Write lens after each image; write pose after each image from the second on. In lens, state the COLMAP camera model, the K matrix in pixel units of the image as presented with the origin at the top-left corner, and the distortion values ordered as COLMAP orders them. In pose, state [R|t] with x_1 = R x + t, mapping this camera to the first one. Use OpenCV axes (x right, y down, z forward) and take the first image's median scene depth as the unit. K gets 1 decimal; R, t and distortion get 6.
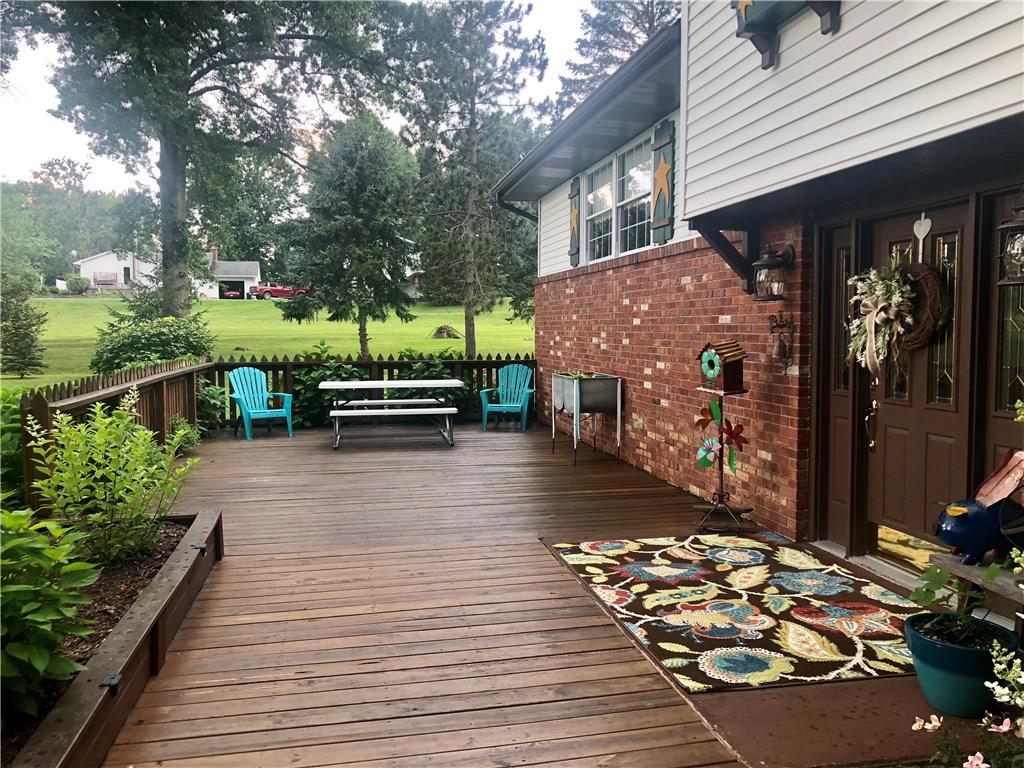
lens RADIAL K [[831.1, 0, 512.0], [0, 831.1, 384.0], [0, 0, 1]] dist [0.117426, -0.309447]
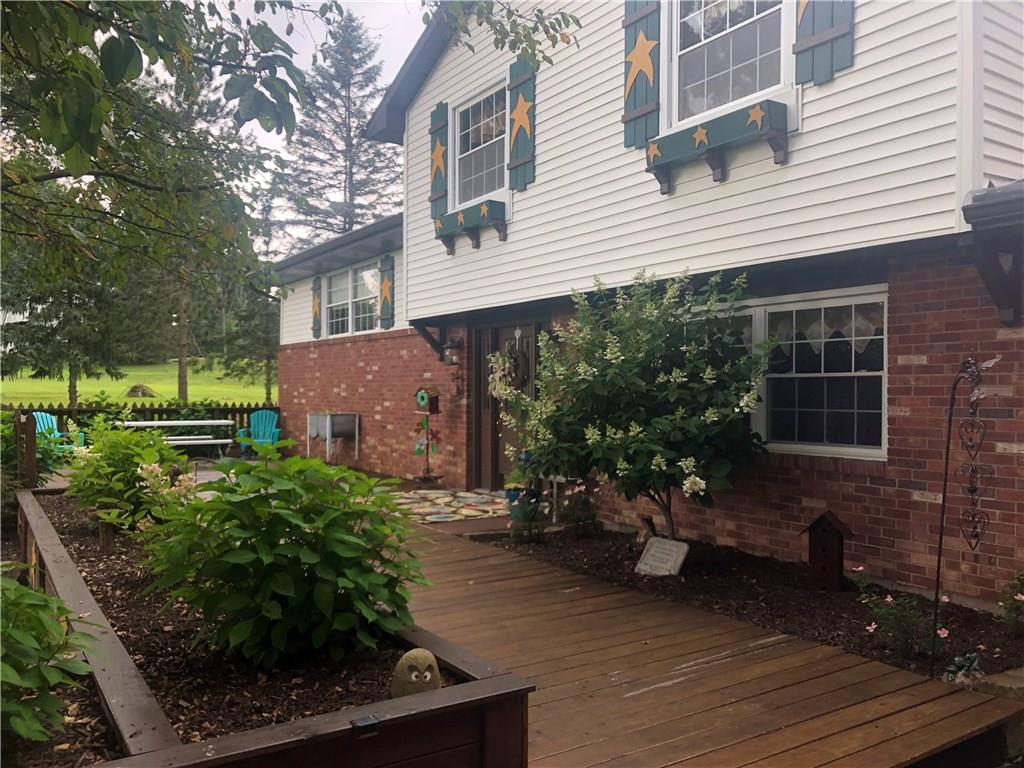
lens RADIAL K [[831.1, 0, 512.0], [0, 831.1, 384.0], [0, 0, 1]] dist [0.117426, -0.309447]
pose [[0.929727, 0.009587, 0.368126, -0.207753], [0.018521, 0.997179, -0.072744, 0.066510], [-0.367784, 0.074450, 0.926926, -0.638204]]
